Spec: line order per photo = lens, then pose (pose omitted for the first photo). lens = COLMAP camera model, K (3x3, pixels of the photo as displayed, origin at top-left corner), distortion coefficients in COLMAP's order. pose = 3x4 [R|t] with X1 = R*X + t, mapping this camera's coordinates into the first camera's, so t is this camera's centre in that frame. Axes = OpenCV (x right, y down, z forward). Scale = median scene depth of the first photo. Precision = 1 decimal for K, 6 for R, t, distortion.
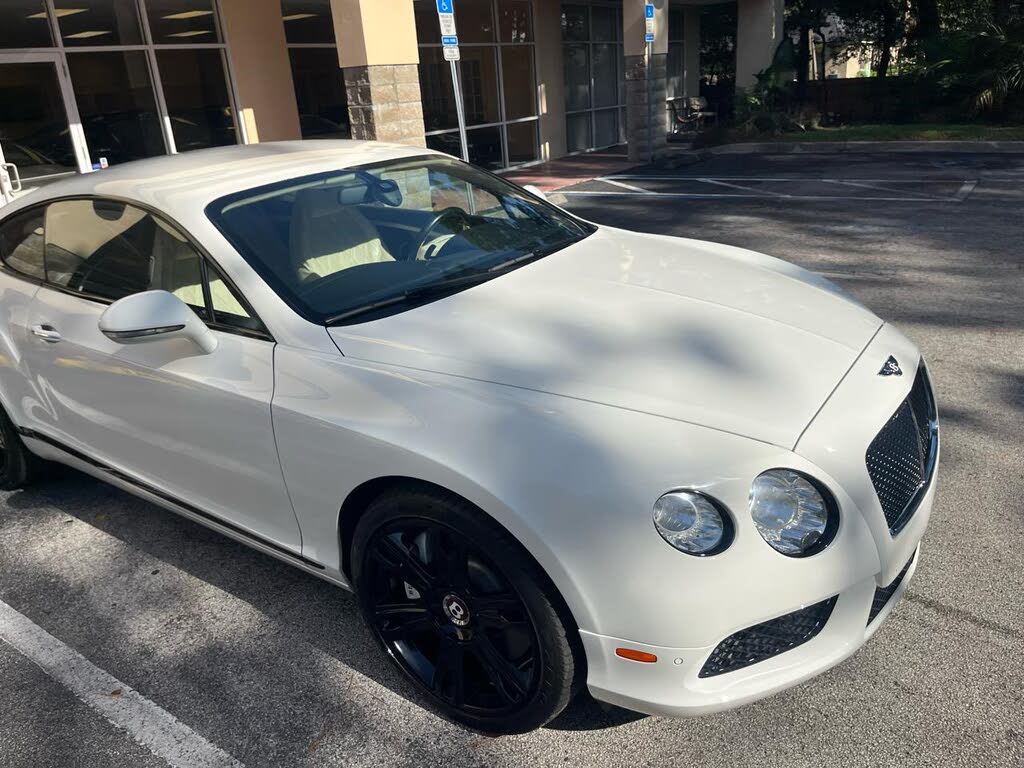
lens RADIAL K [[783.7, 0, 522.2], [0, 783.7, 377.9], [0, 0, 1]] dist [0.068506, -0.101792]
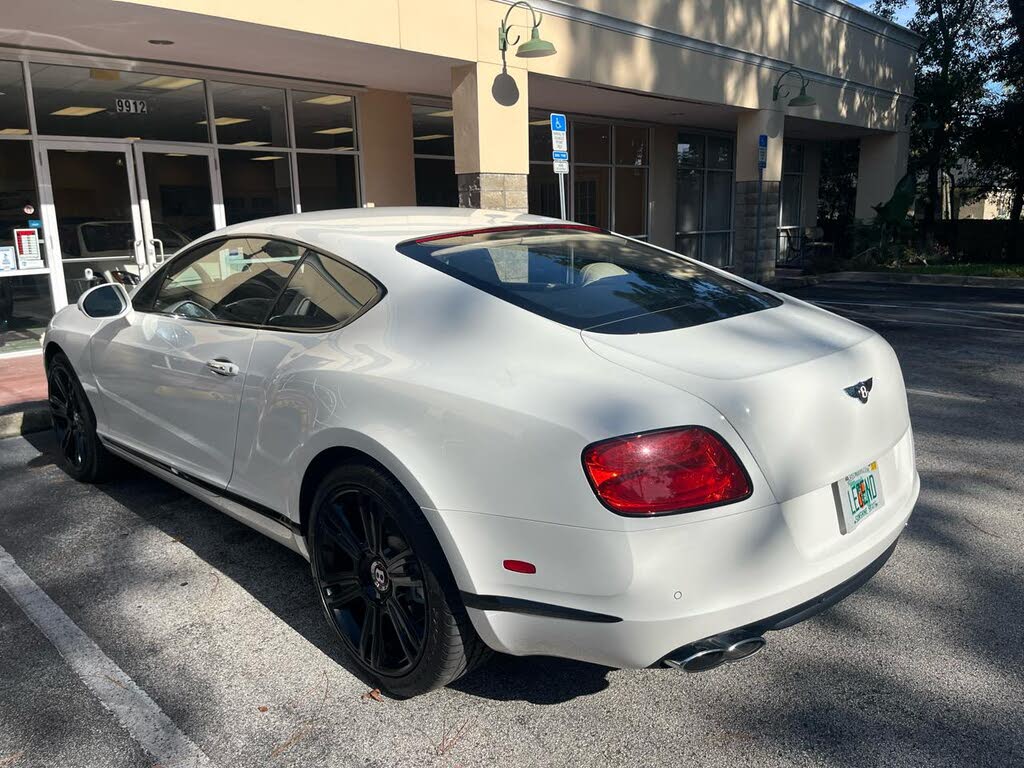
lens RADIAL K [[783.7, 0, 517.2], [0, 783.7, 384.5], [0, 0, 1]] dist [0.068506, -0.101792]
pose [[0.985460, 0.081548, -0.149060, 0.106638], [-0.101682, 0.985905, -0.132864, 0.076309], [0.136125, 0.146089, 0.979861, -0.010314]]
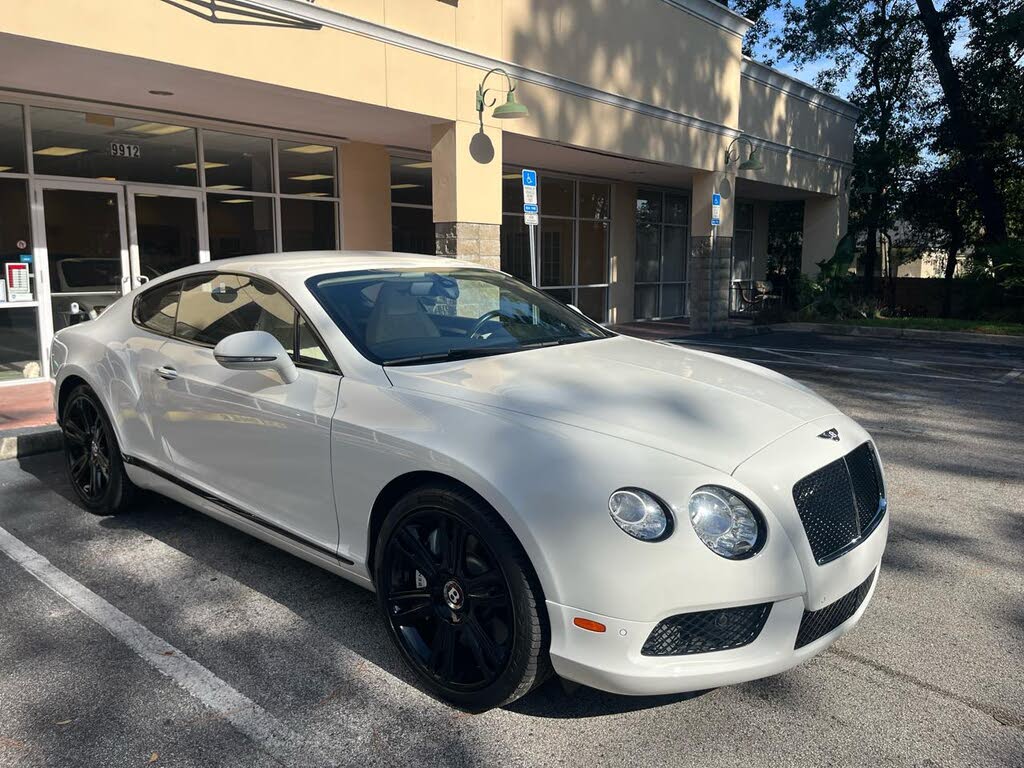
lens RADIAL K [[783.7, 0, 521.8], [0, 783.7, 380.0], [0, 0, 1]] dist [0.068506, -0.101792]
pose [[0.991721, 0.087289, -0.094185, 0.072949], [-0.104960, 0.973556, -0.202907, 0.144022], [0.073983, 0.211113, 0.974658, -0.168250]]
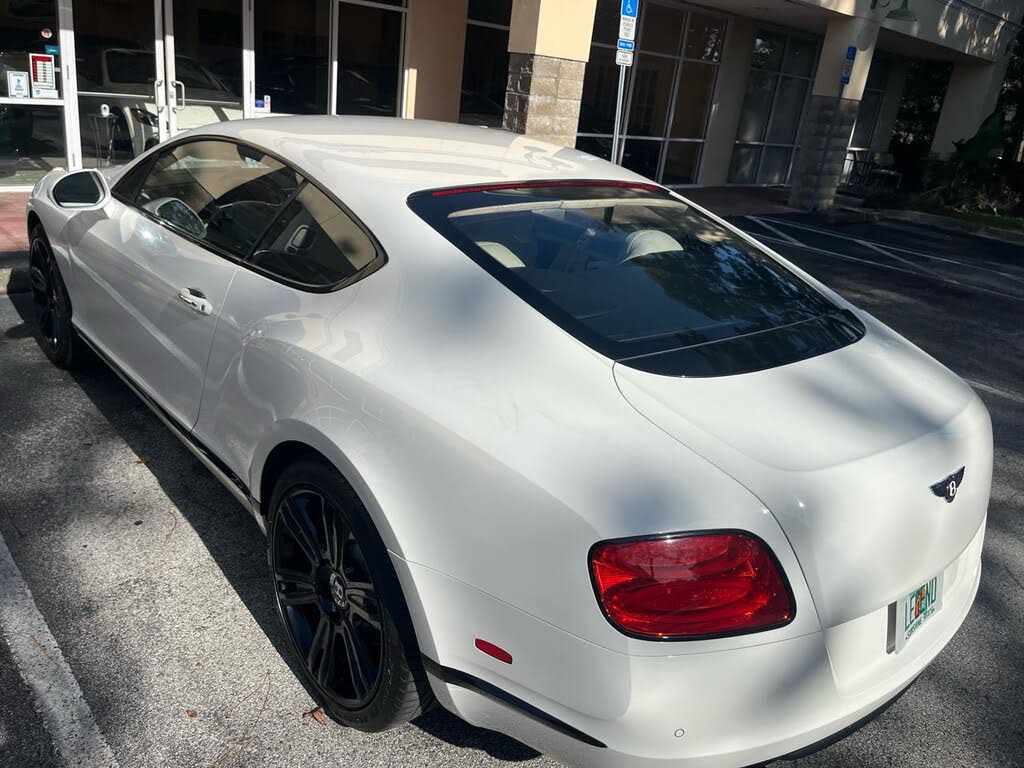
lens RADIAL K [[783.7, 0, 506.5], [0, 783.7, 374.1], [0, 0, 1]] dist [0.068506, -0.101792]
pose [[0.955449, 0.247535, -0.160757, 0.072121], [-0.248270, 0.968562, 0.015823, -0.054623], [0.159620, 0.024792, 0.986867, 0.115118]]
